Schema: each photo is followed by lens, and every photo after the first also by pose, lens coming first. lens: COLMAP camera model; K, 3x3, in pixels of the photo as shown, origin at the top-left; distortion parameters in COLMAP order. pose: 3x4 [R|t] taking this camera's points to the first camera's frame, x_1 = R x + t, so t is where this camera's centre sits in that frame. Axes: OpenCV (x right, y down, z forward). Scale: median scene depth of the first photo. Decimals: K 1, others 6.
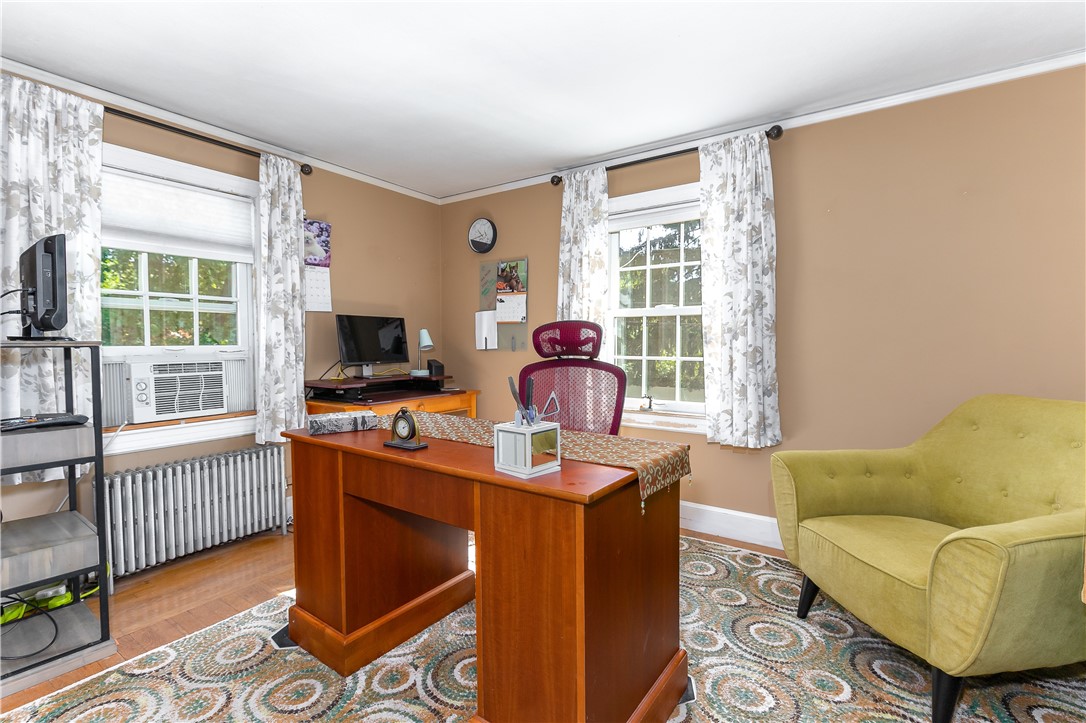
lens RADIAL K [[500.6, 0, 541.0], [0, 500.6, 356.1], [0, 0, 1]] dist [0.003433, -0.001706]
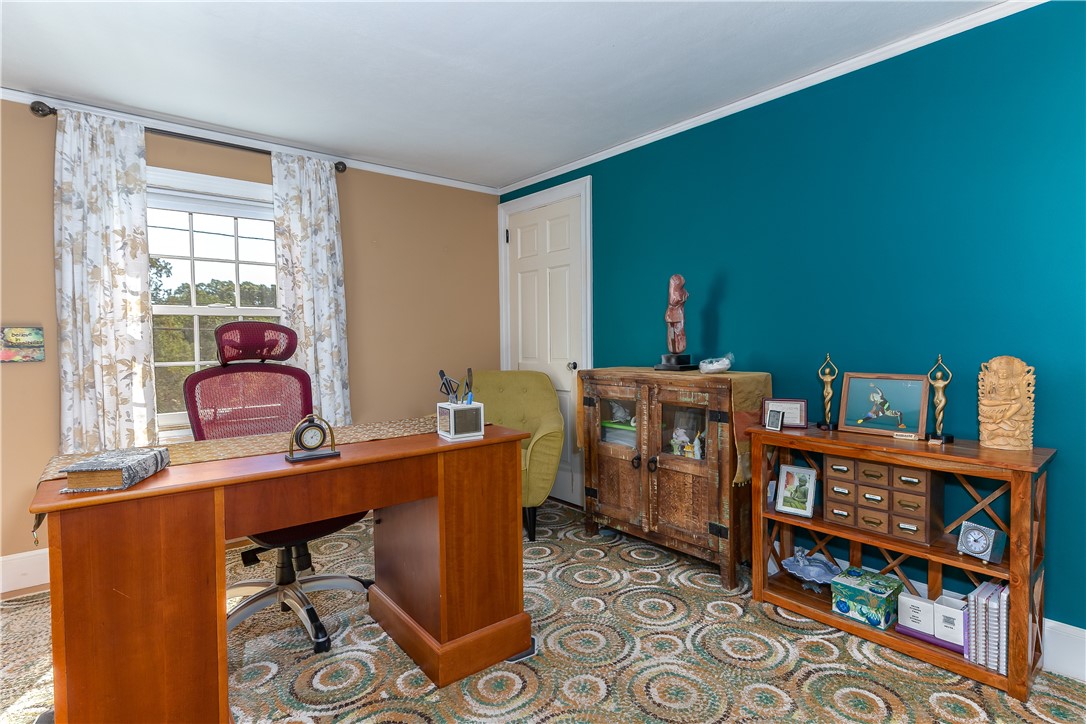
lens RADIAL K [[577.8, 0, 546.4], [0, 577.8, 359.7], [0, 0, 1]] dist [0.006213, 0.000696]
pose [[0.247122, -0.034664, 0.968364, -0.724411], [0.041983, 0.998805, 0.025039, -0.002892], [-0.968074, 0.034467, 0.248282, 0.192951]]
